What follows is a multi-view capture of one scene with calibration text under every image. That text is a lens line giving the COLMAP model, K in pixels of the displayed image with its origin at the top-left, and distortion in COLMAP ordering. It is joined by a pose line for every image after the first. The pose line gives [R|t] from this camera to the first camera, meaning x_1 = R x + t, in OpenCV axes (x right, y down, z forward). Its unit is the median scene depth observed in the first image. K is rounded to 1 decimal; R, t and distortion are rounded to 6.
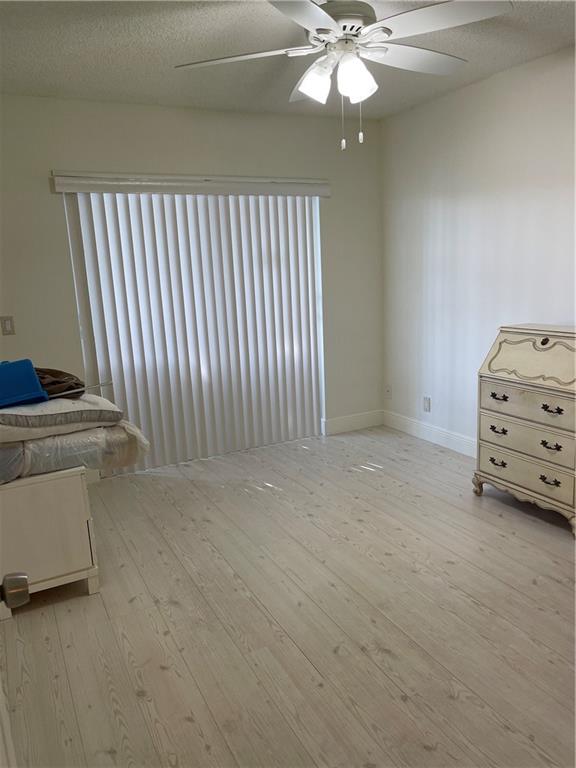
lens RADIAL K [[582.7, 0, 288.3], [0, 582.7, 384.3], [0, 0, 1]] dist [0.002297, -0.001822]
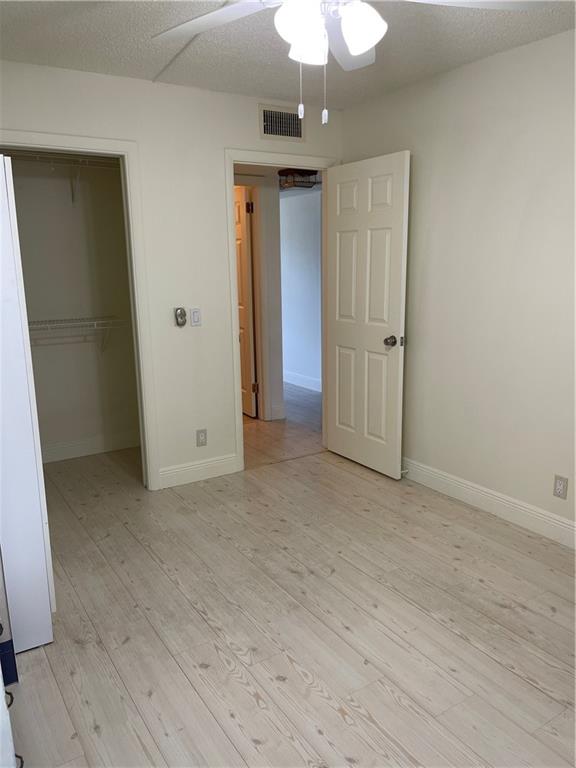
lens RADIAL K [[582.7, 0, 288.0], [0, 582.7, 384.2], [0, 0, 1]] dist [0.002297, -0.001822]
pose [[-0.992596, 0.086685, -0.085082, 0.227681], [0.045743, 0.915685, 0.399285, -0.394764], [0.112520, 0.392437, -0.912871, 1.791693]]
